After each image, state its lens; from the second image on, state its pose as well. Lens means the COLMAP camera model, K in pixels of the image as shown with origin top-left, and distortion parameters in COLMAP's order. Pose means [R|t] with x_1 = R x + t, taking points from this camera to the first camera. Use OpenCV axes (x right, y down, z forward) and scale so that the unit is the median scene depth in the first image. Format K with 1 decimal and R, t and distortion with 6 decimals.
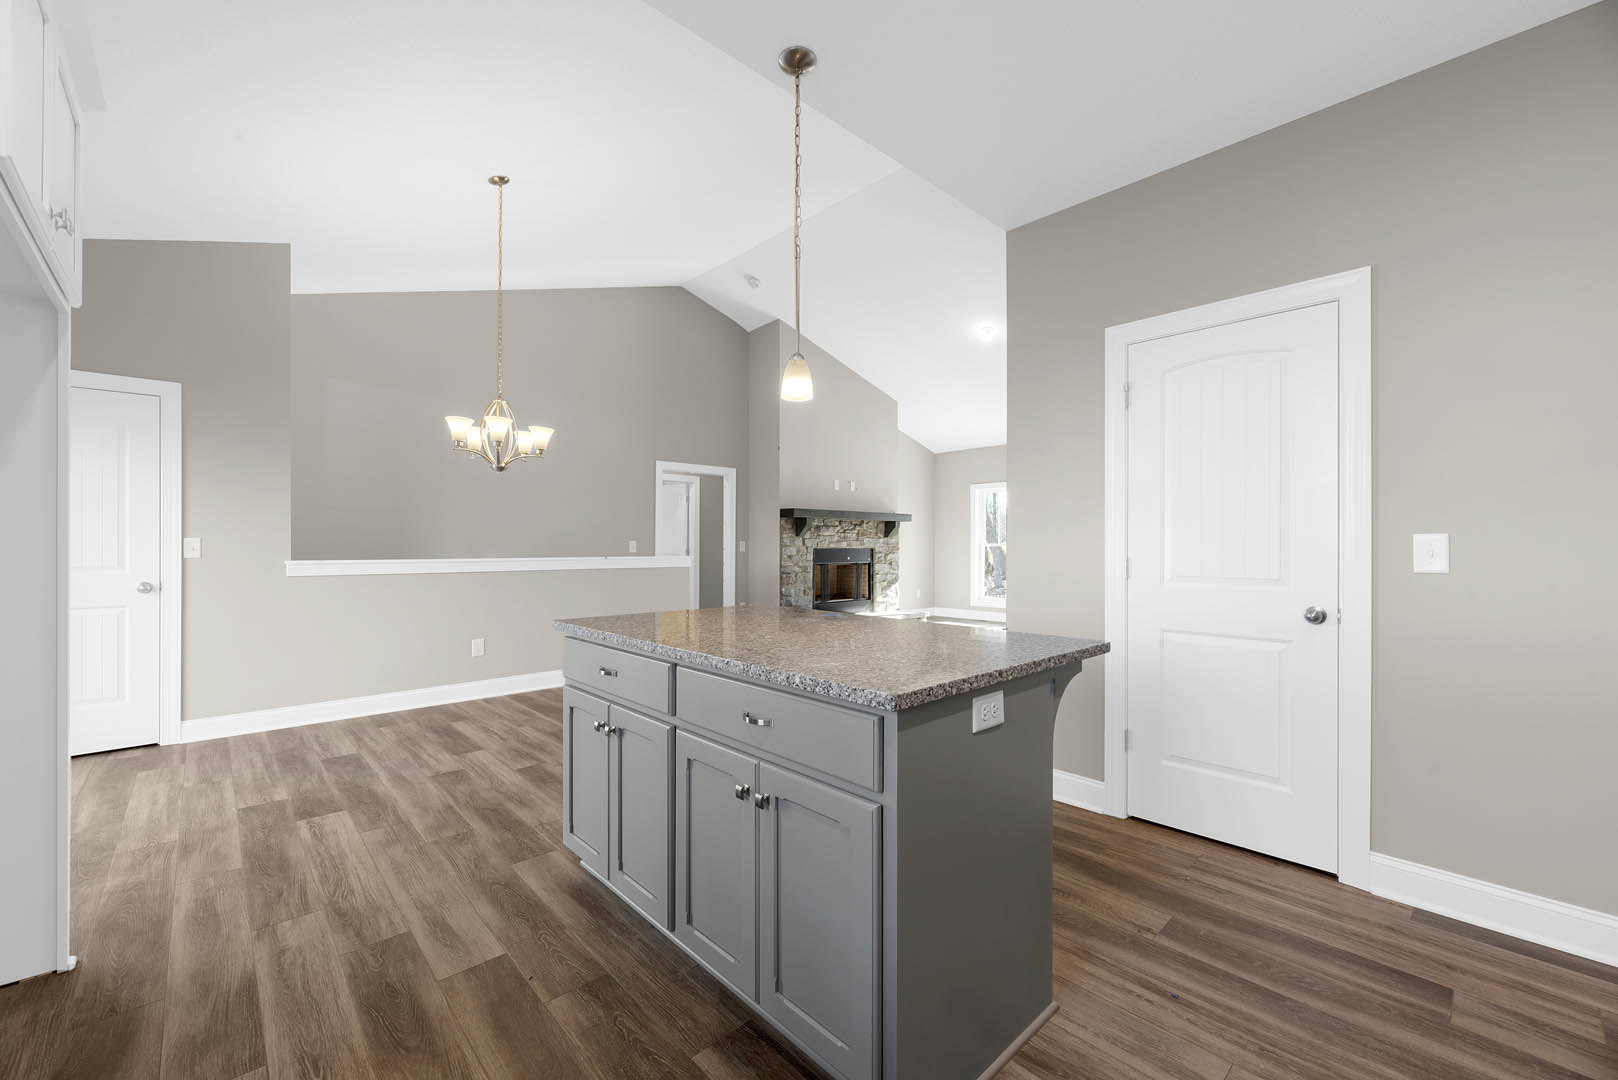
lens RADIAL K [[649.3, 0, 809.0], [0, 649.3, 540.0], [0, 0, 1]] dist [0.000357, -0.000015]
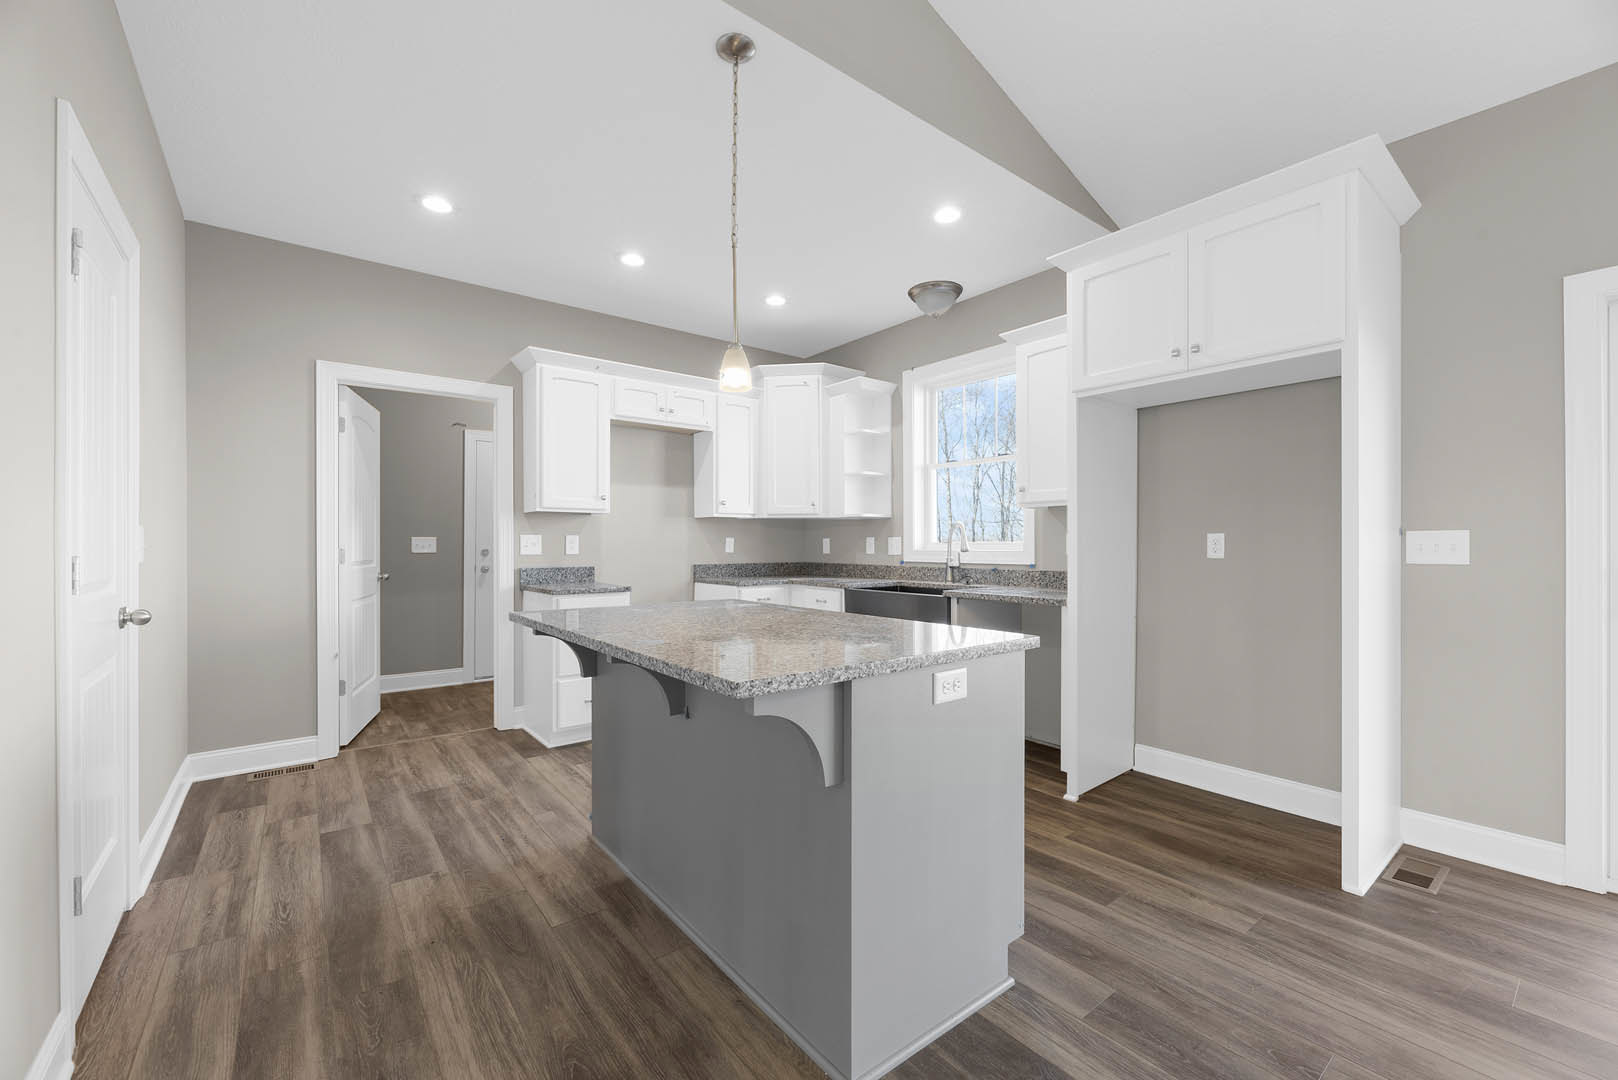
lens RADIAL K [[652.6, 0, 805.2], [0, 652.6, 543.3], [0, 0, 1]] dist [-0.000122, -0.000357]
pose [[-0.996066, -0.000833, 0.088611, -0.105387], [-0.001622, 0.999960, -0.008824, 0.013201], [-0.088600, -0.008933, -0.996027, 0.984182]]
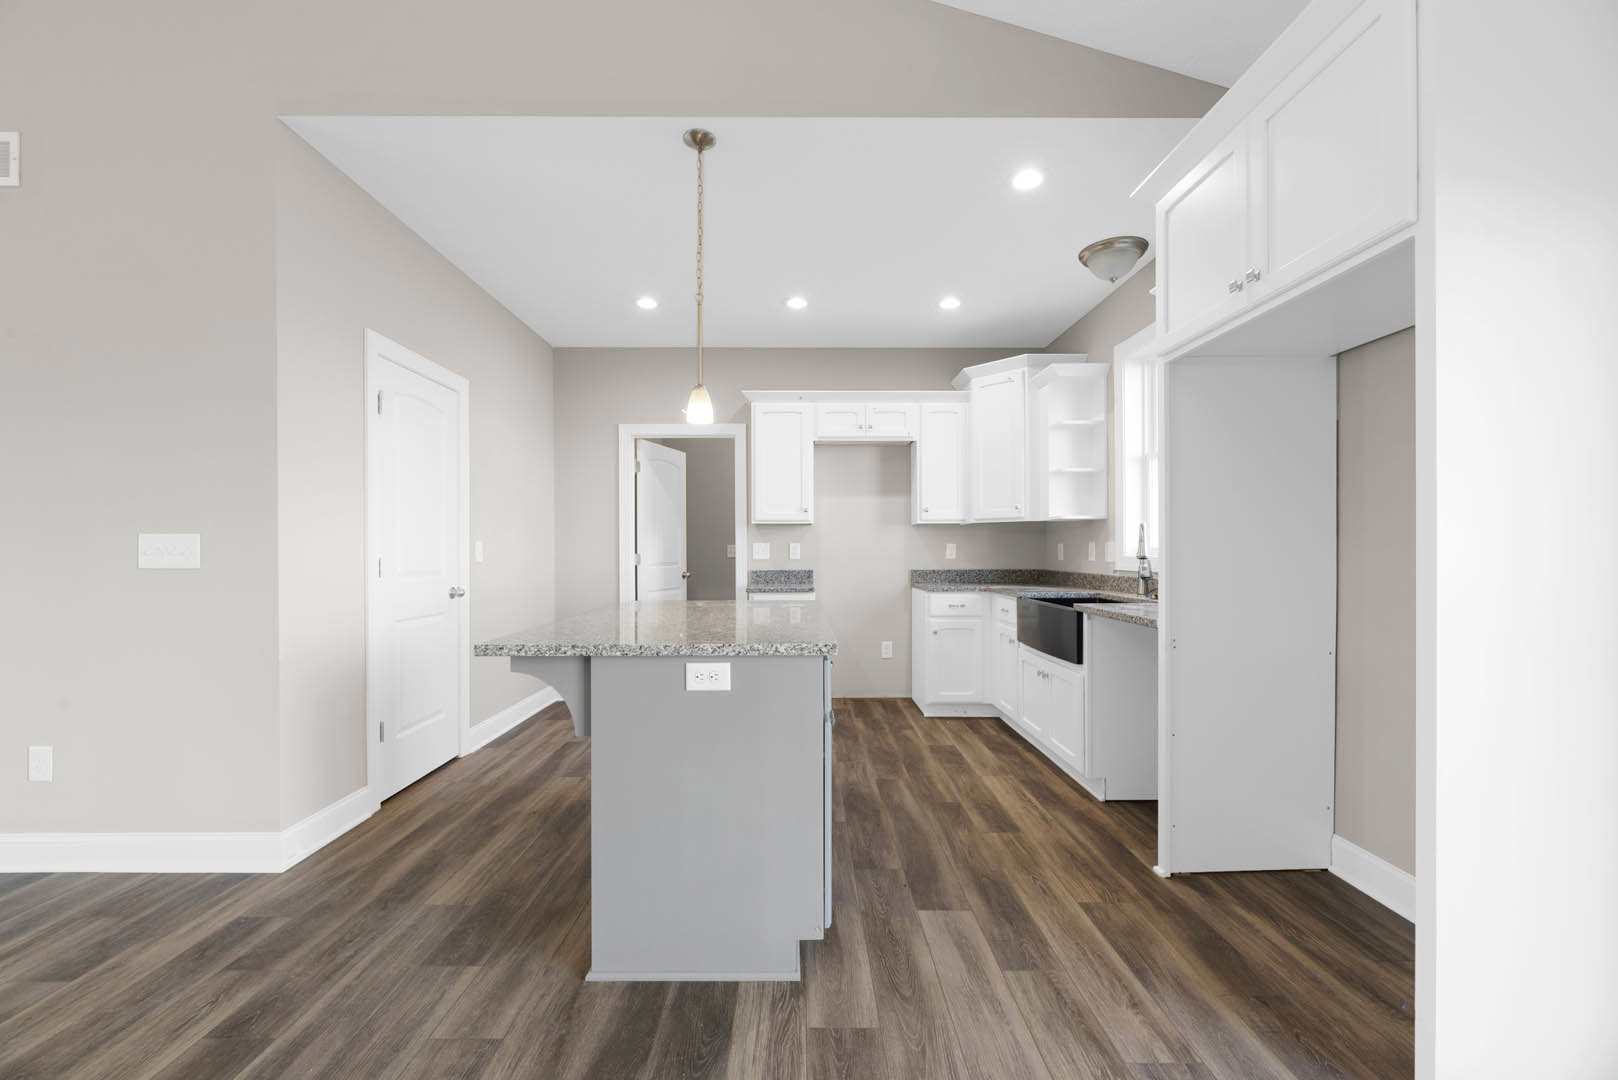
lens RADIAL K [[657.7, 0, 804.4], [0, 657.7, 547.8], [0, 0, 1]] dist [-0.003320, -0.000209]
pose [[-0.734008, 0.003348, 0.679132, -0.485295], [-0.003641, 0.999954, -0.008864, 0.012061], [-0.679131, -0.008979, -0.733962, 0.873065]]
